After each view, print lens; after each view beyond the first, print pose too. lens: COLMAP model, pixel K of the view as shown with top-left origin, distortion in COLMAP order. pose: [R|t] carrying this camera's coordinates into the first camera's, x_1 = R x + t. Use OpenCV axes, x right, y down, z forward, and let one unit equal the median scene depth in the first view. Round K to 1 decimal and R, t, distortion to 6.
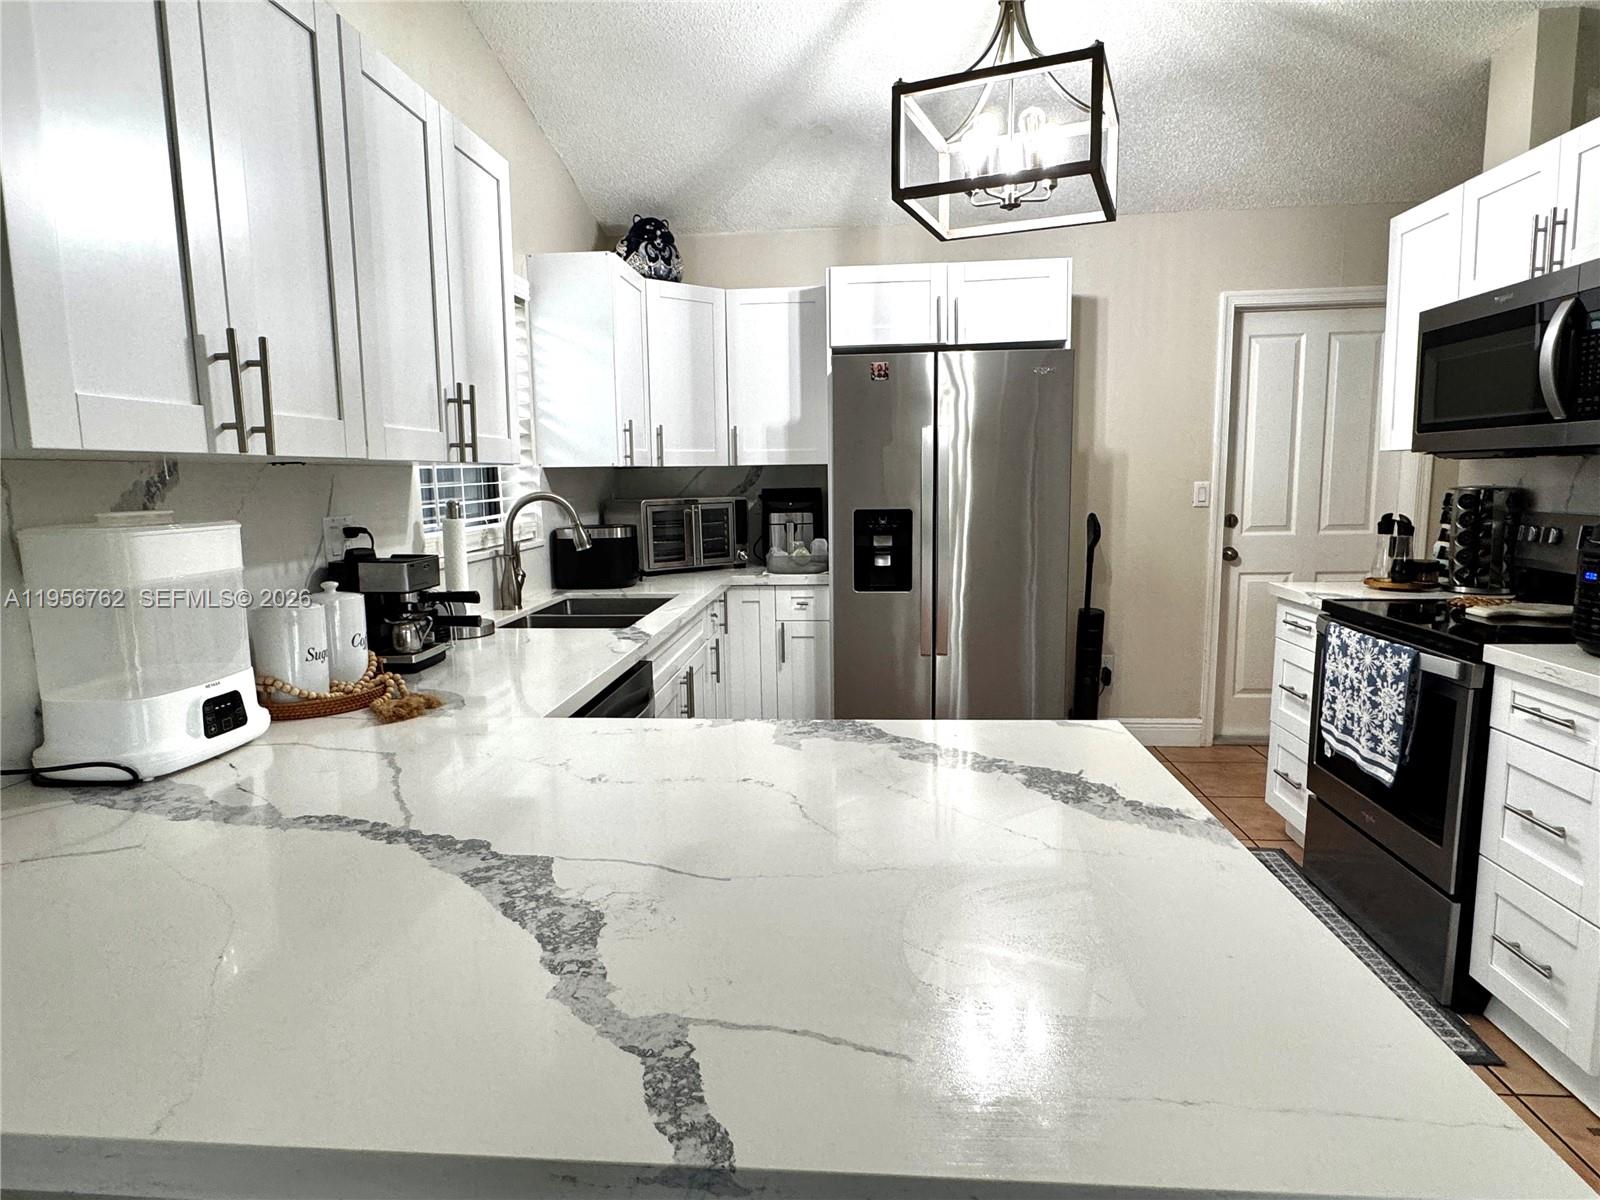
lens RADIAL K [[929.3, 0, 799.6], [0, 929.3, 598.0], [0, 0, 1]] dist [-0.000810, -0.000371]
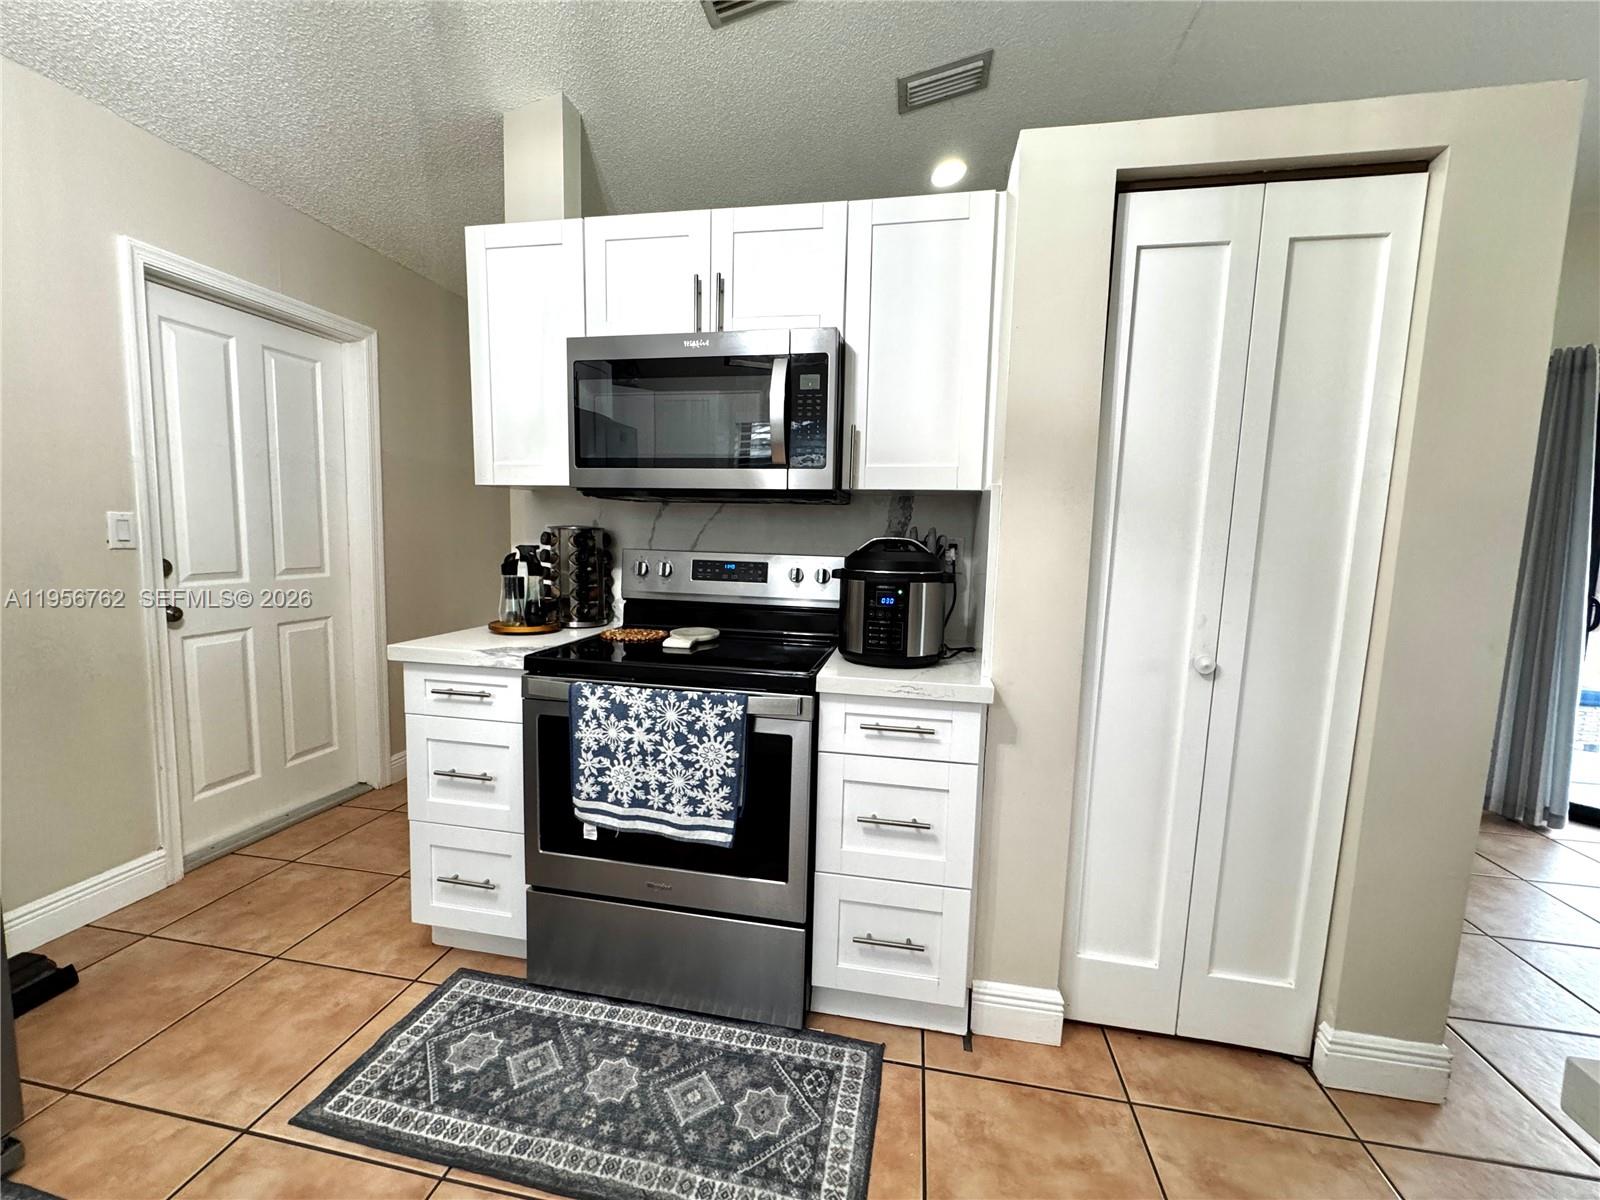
lens RADIAL K [[644.0, 0, 803.2], [0, 644.0, 597.9], [0, 0, 1]] dist [-0.001722, 0.000527]
pose [[0.105969, -0.081202, 0.991048, 0.024068], [0.105243, 0.991978, 0.070025, -0.062284], [-0.988784, 0.096880, 0.113665, 0.659935]]
